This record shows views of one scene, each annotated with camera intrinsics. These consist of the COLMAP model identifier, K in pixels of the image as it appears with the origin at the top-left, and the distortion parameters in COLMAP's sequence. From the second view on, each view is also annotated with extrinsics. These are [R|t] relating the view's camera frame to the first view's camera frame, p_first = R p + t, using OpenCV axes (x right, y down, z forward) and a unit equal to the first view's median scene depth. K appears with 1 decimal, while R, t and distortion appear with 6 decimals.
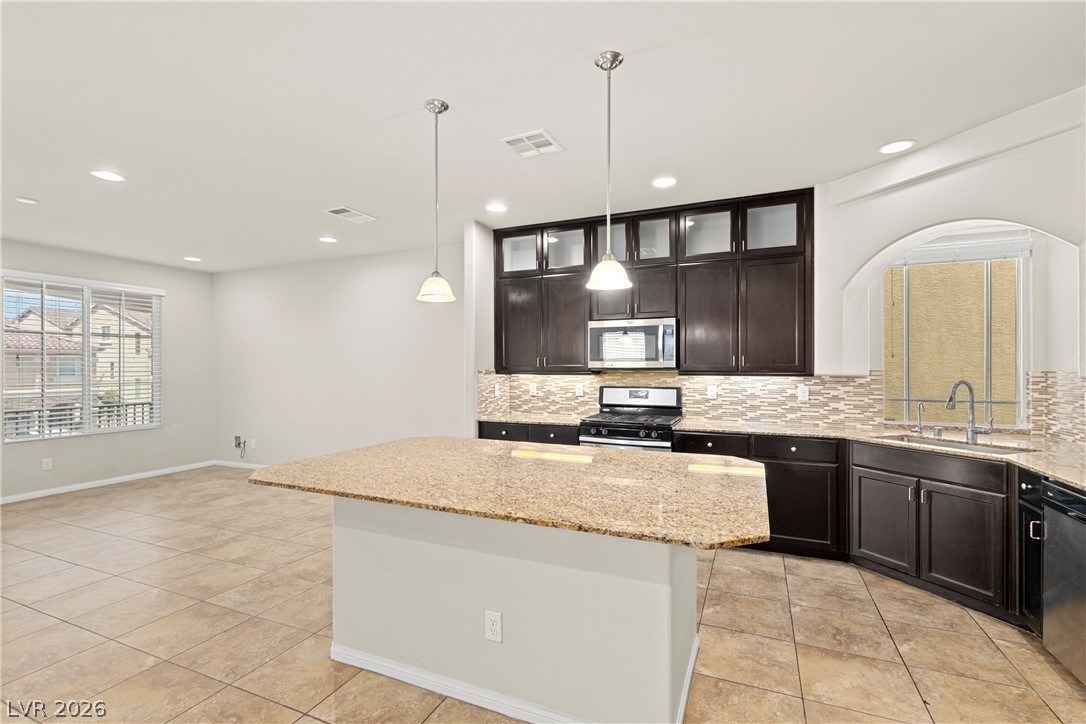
lens RADIAL K [[495.5, 0, 535.8], [0, 495.5, 361.7], [0, 0, 1]] dist [0.002898, -0.001217]
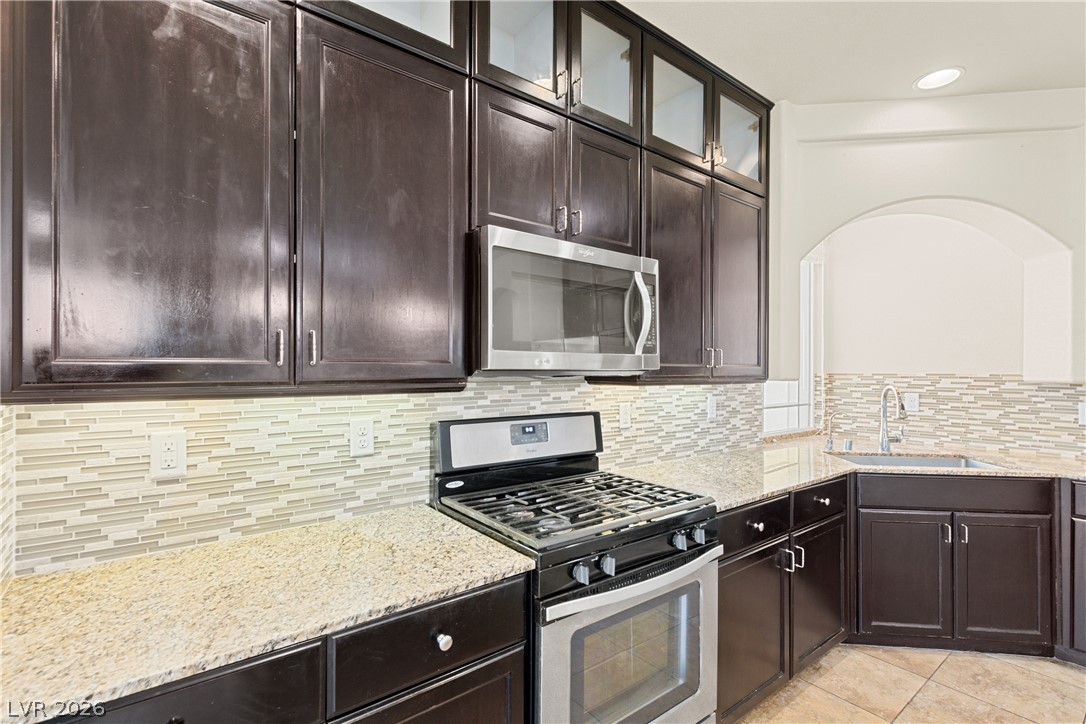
lens RADIAL K [[495.5, 0, 538.2], [0, 495.5, 365.4], [0, 0, 1]] dist [0.002898, -0.001217]
pose [[0.474237, 0.007583, 0.880365, -0.170402], [-0.015678, 0.999877, -0.000167, 0.009559], [-0.880258, -0.013723, 0.474298, 0.869905]]
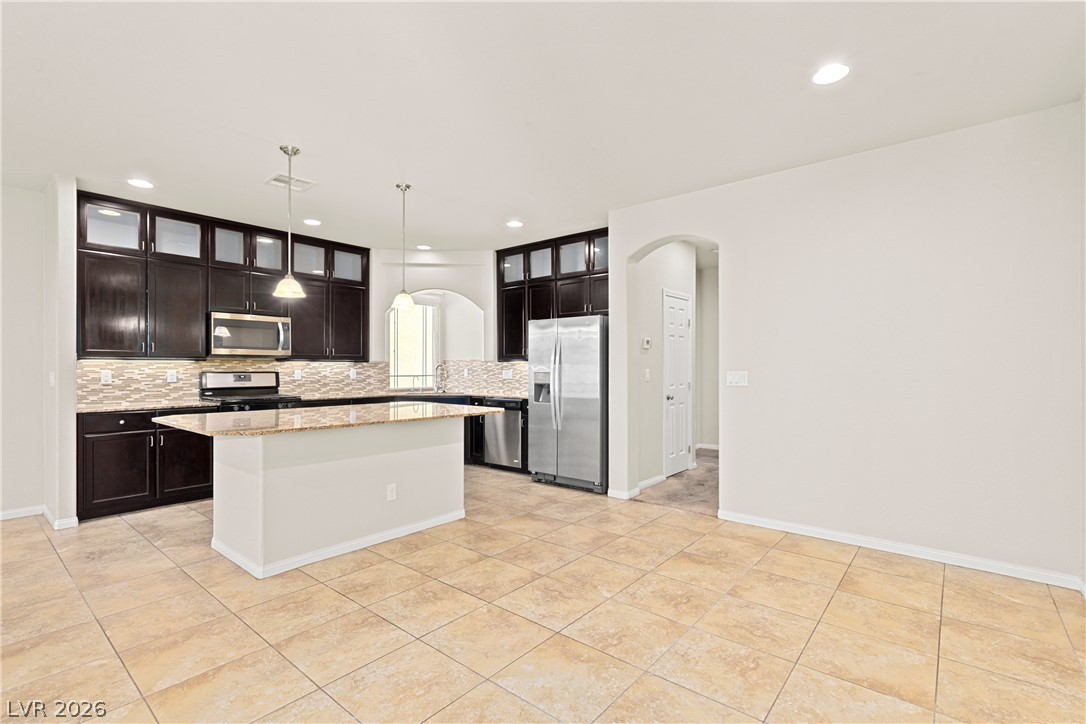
lens RADIAL K [[495.5, 0, 539.7], [0, 495.5, 367.9], [0, 0, 1]] dist [0.002898, -0.001217]
pose [[0.274529, 0.000549, 0.961579, -0.798194], [-0.011363, 0.999932, 0.002673, 0.033308], [-0.961512, -0.011660, 0.274516, -0.002498]]
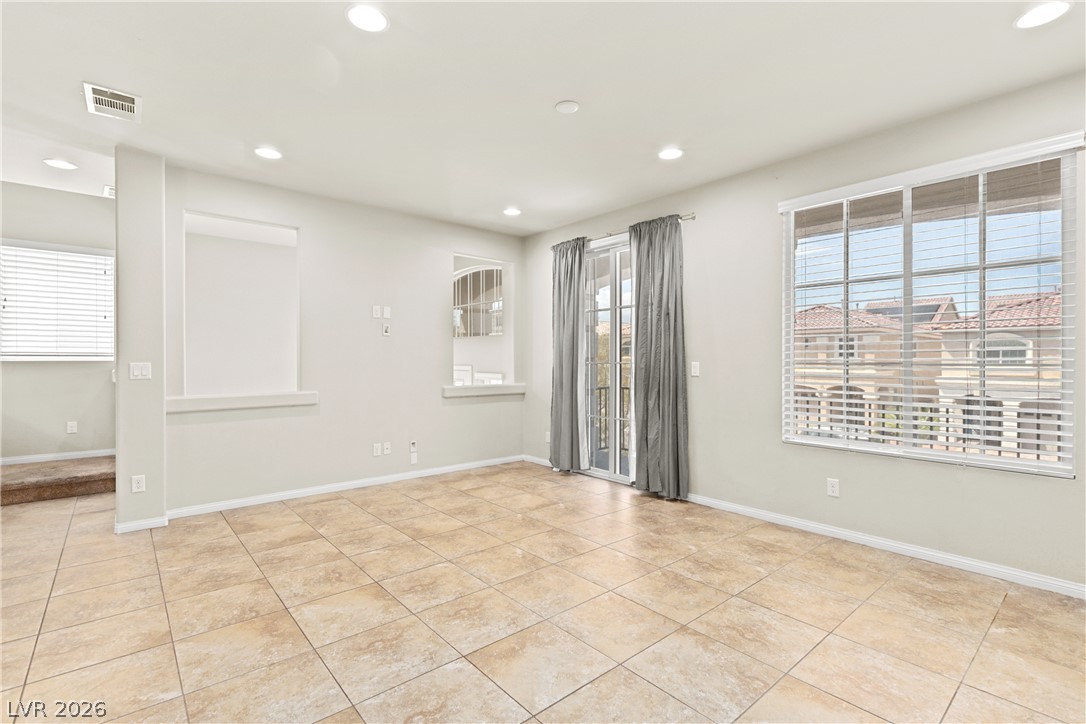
lens RADIAL K [[495.5, 0, 538.6], [0, 495.5, 360.0], [0, 0, 1]] dist [0.002898, -0.001217]
pose [[-0.429938, 0.002799, -0.902854, -0.316098], [0.011594, 0.999930, -0.002421, 0.051775], [0.902784, -0.011508, -0.429940, 1.225231]]
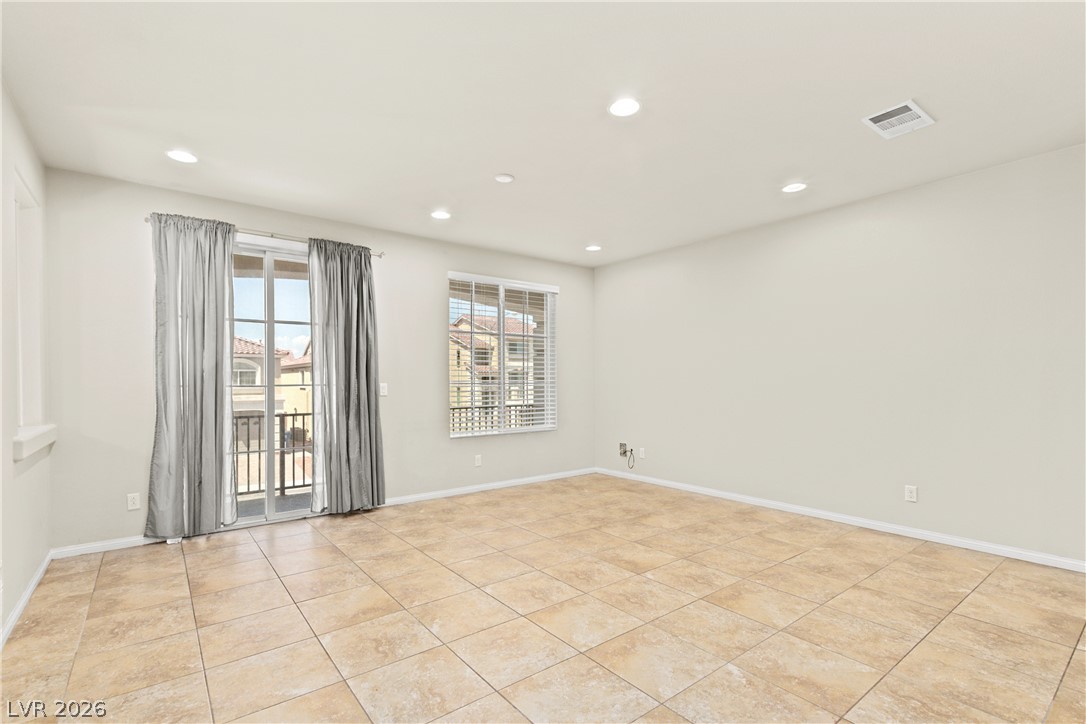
lens RADIAL K [[495.5, 0, 536.8], [0, 495.5, 391.8], [0, 0, 1]] dist [0.002898, -0.001217]
pose [[0.878541, 0.011340, -0.477533, -0.506279], [0.005750, 0.999395, 0.034312, 0.037838], [0.477633, -0.032891, 0.877944, 0.206972]]
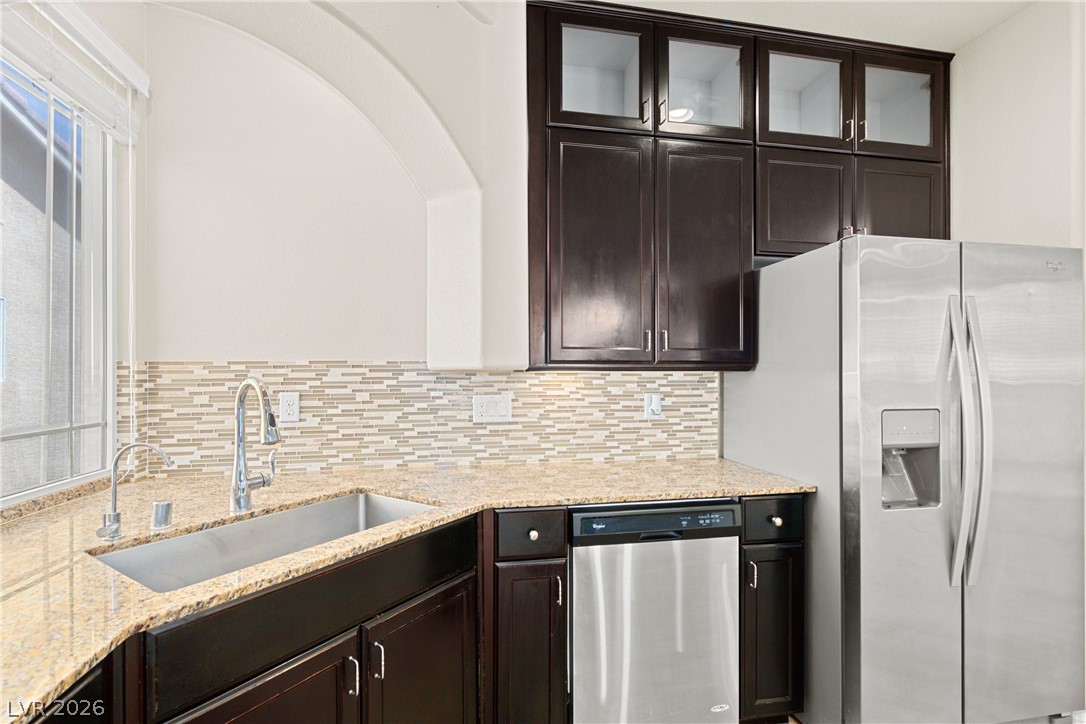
lens RADIAL K [[495.5, 0, 532.8], [0, 495.5, 374.7], [0, 0, 1]] dist [0.002898, -0.001217]
pose [[-0.567271, -0.002896, 0.823526, 0.265755], [-0.009124, 0.999955, -0.002769, 0.025725], [-0.823480, -0.009085, -0.567272, 0.800398]]
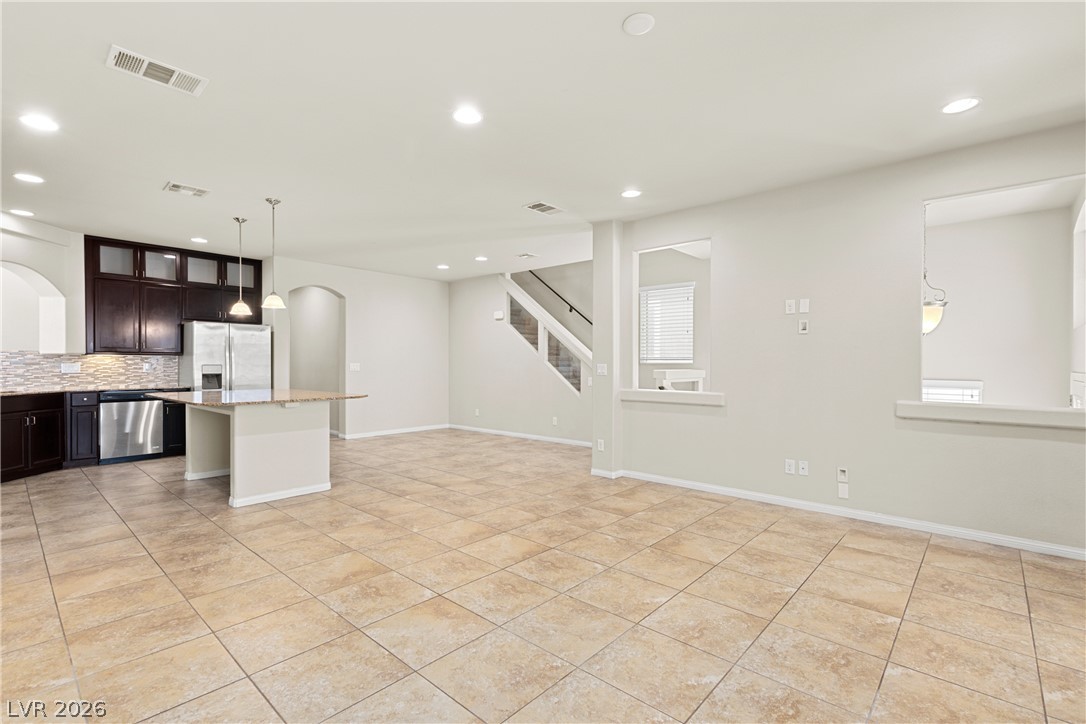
lens RADIAL K [[495.5, 0, 539.2], [0, 495.5, 368.3], [0, 0, 1]] dist [0.002898, -0.001217]
pose [[-0.950599, -0.002527, 0.310411, -1.043547], [-0.003121, 0.999994, -0.001415, 0.058488], [-0.310405, -0.002314, -0.950601, 1.500240]]
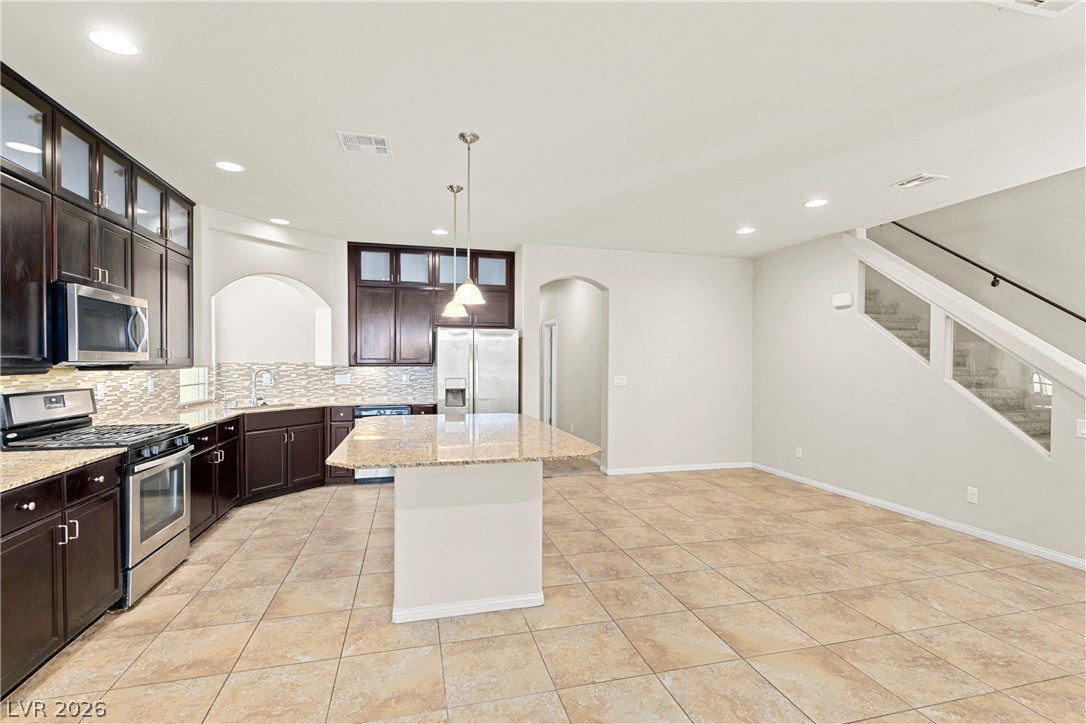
lens RADIAL K [[495.5, 0, 535.9], [0, 495.5, 366.6], [0, 0, 1]] dist [0.002898, -0.001217]
pose [[-0.621595, -0.010096, 0.783274, -0.753343], [-0.011928, 0.999923, 0.003422, 0.010643], [-0.783248, -0.007216, -0.621667, 0.994242]]
